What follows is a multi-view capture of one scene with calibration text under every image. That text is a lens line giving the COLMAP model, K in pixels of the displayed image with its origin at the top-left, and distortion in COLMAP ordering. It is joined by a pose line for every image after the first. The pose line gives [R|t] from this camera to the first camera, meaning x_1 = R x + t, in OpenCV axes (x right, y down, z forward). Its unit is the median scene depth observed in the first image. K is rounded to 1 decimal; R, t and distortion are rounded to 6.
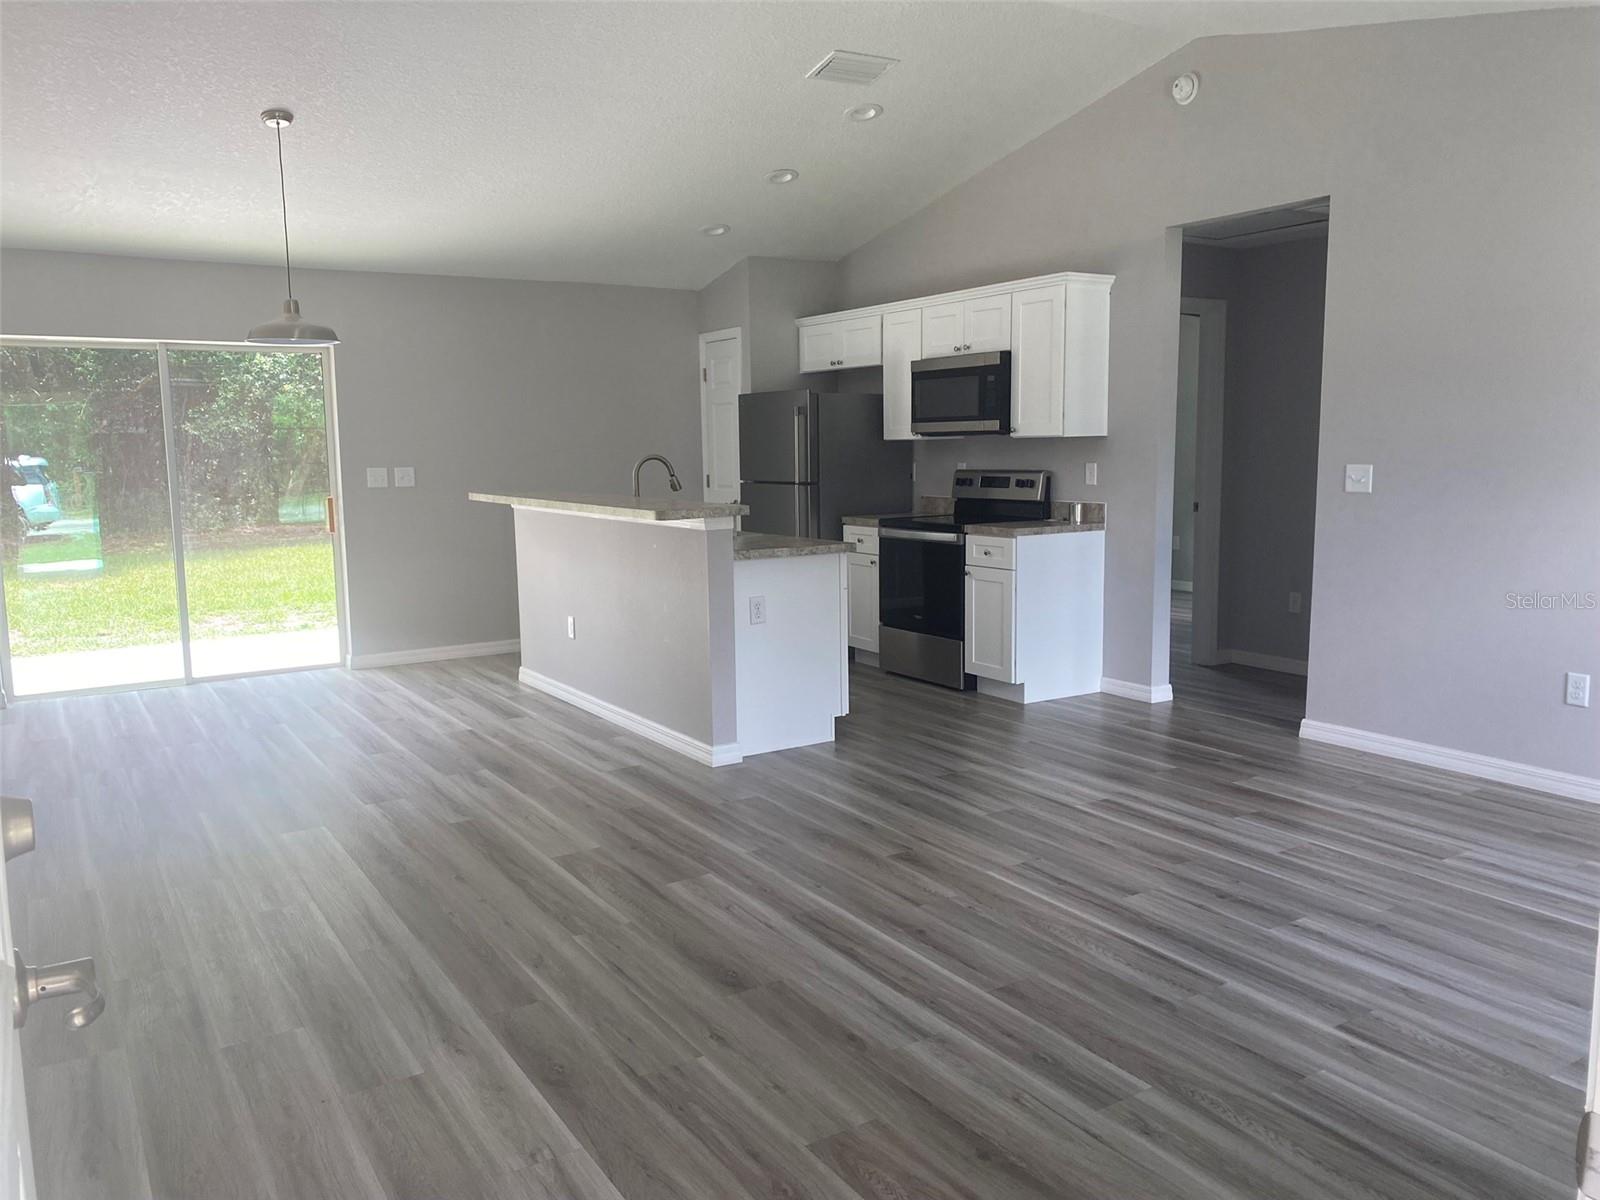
lens RADIAL K [[1220.9, 0, 794.3], [0, 1220.9, 590.9], [0, 0, 1]] dist [0.055672, -0.058396]
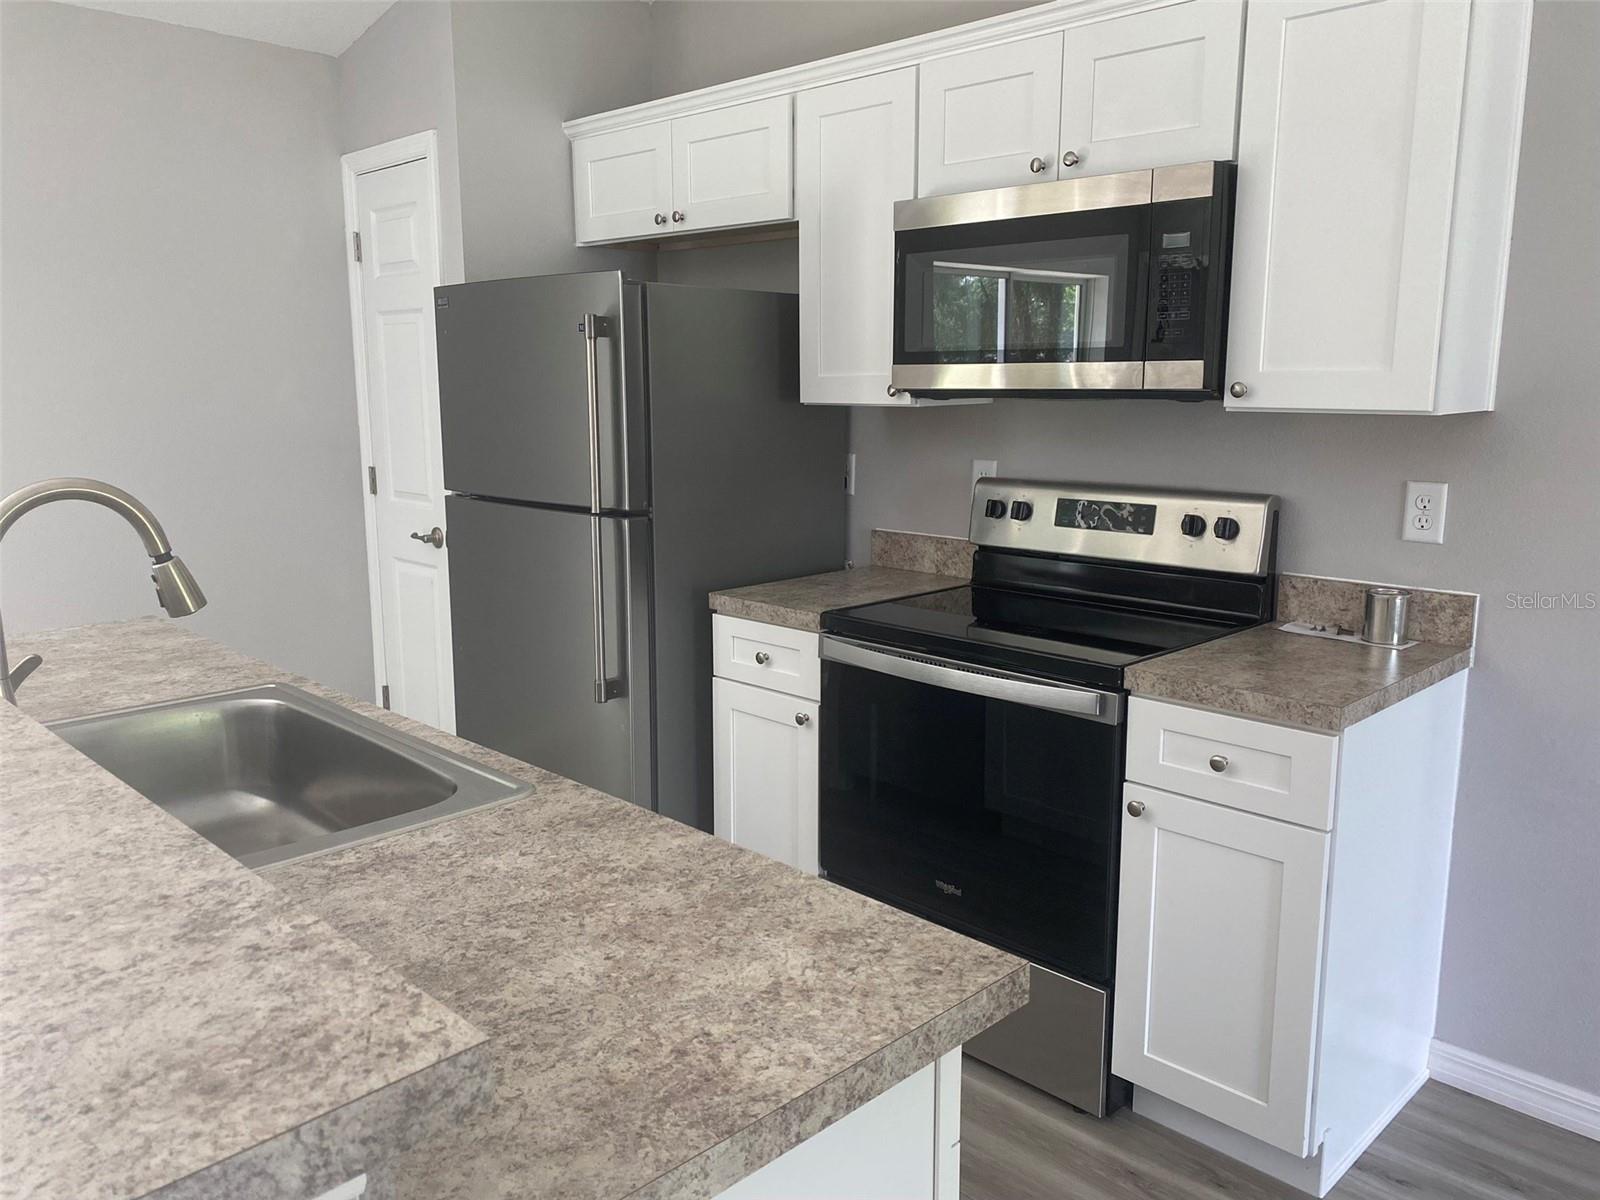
lens RADIAL K [[1220.9, 0, 802.4], [0, 1220.9, 584.1], [0, 0, 1]] dist [0.055672, -0.058396]
pose [[0.973372, -0.026161, 0.227735, -0.024991], [0.015499, 0.998704, 0.048480, -0.090169], [-0.228708, -0.043660, 0.972516, 0.649855]]
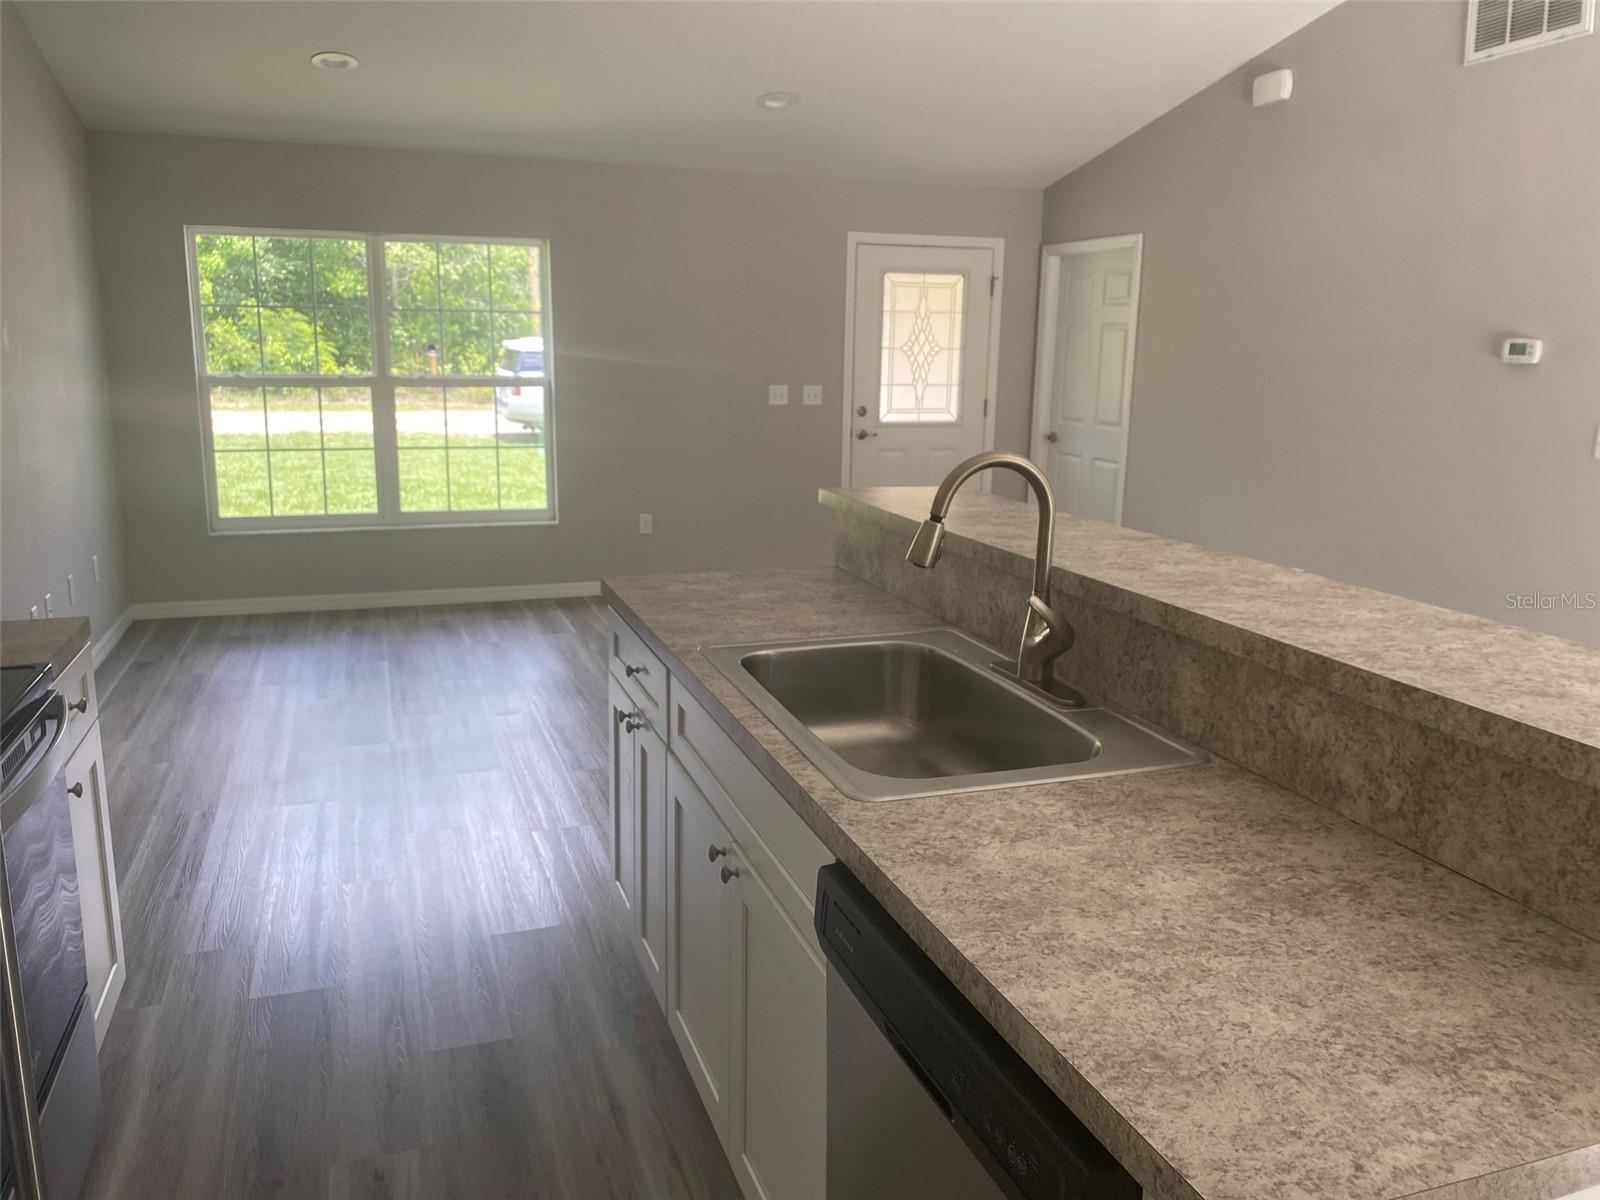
lens RADIAL K [[1220.9, 0, 802.4], [0, 1220.9, 594.7], [0, 0, 1]] dist [0.055672, -0.058396]
pose [[-0.976392, -0.047735, 0.210666, 0.019301], [0.023214, 0.946438, 0.322049, -0.180668], [-0.214756, 0.319336, -0.922987, 1.266157]]
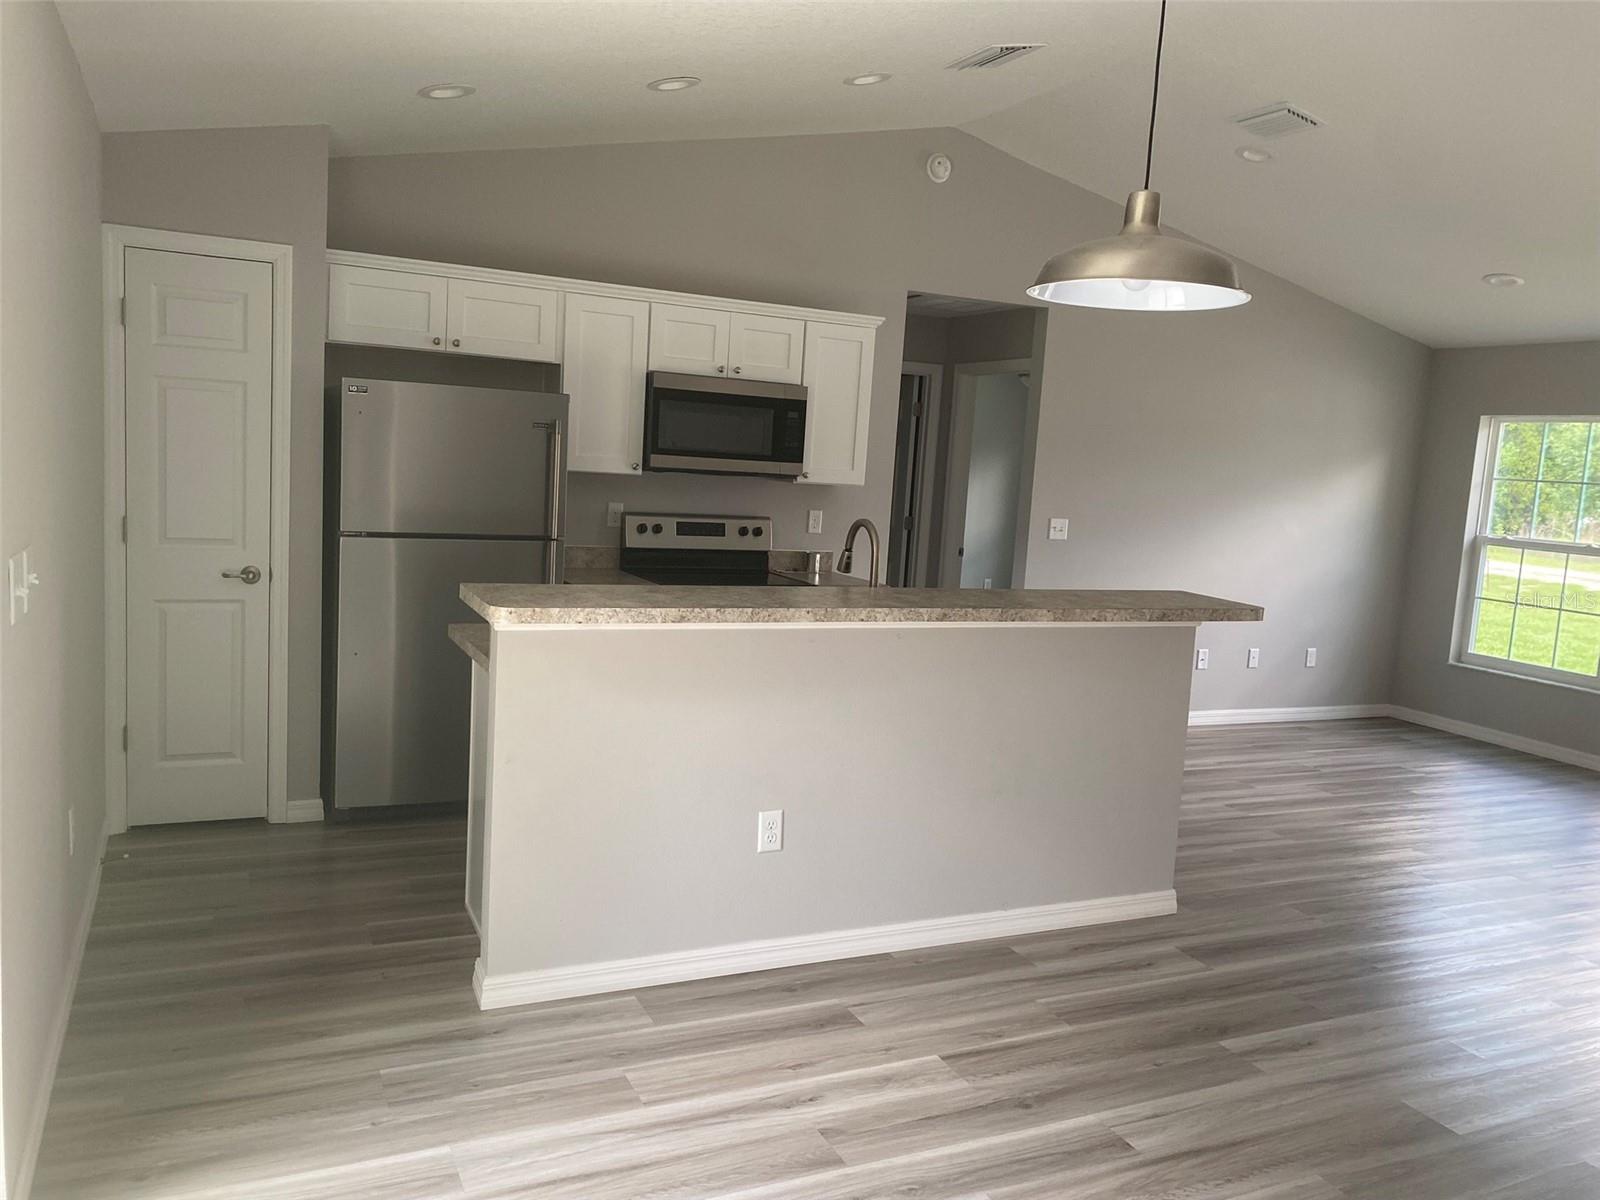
lens RADIAL K [[1220.9, 0, 794.3], [0, 1220.9, 590.5], [0, 0, 1]] dist [0.055672, -0.058396]
pose [[0.114632, -0.090441, 0.989283, -0.676662], [0.056576, 0.994825, 0.084392, -0.117312], [-0.991796, 0.046295, 0.119155, 0.864987]]
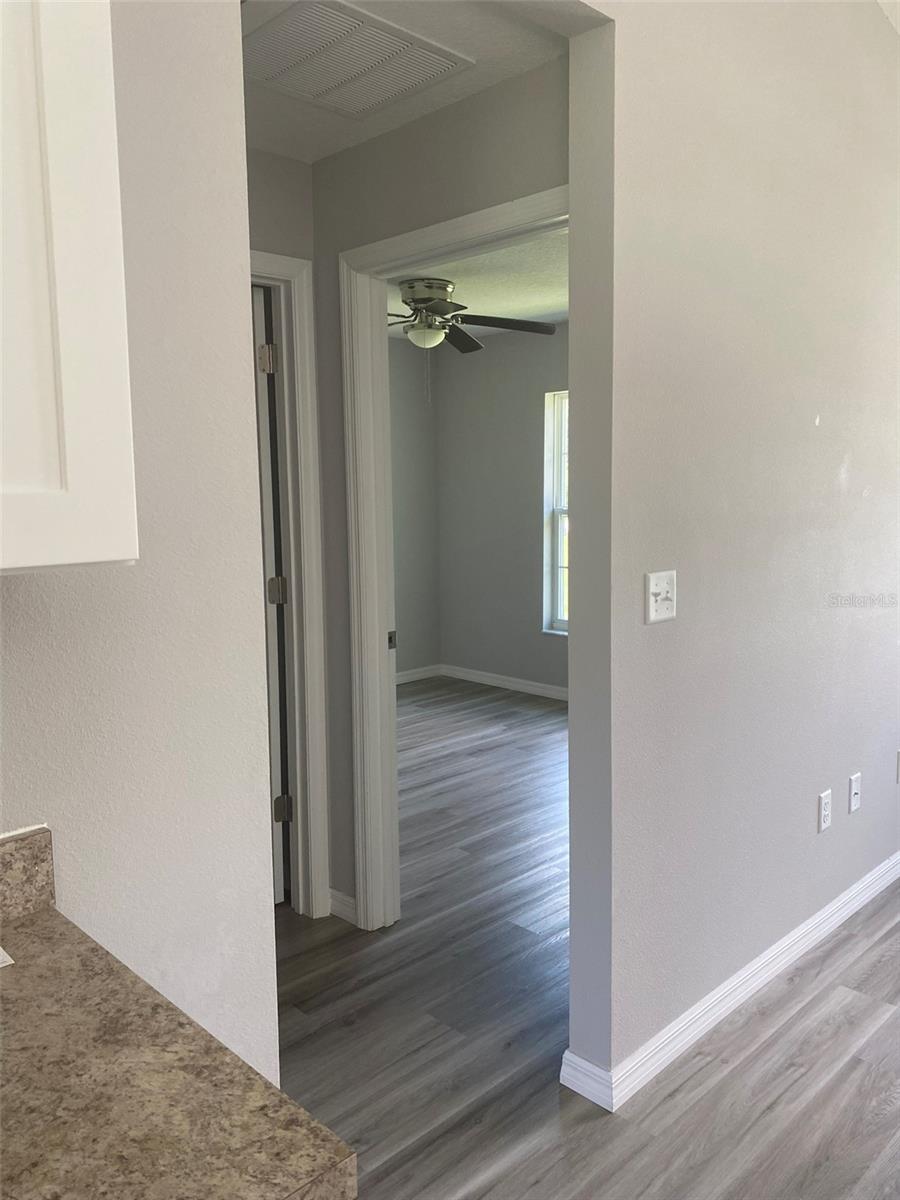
lens RADIAL K [[915.6, 0, 453.1], [0, 915.6, 594.3], [0, 0, 1]] dist [0.055672, -0.058396]
pose [[-0.214493, -0.096398, 0.971957, -0.188062], [0.130433, 0.983378, 0.126315, -0.115668], [-0.967977, 0.153869, -0.198354, 0.888888]]
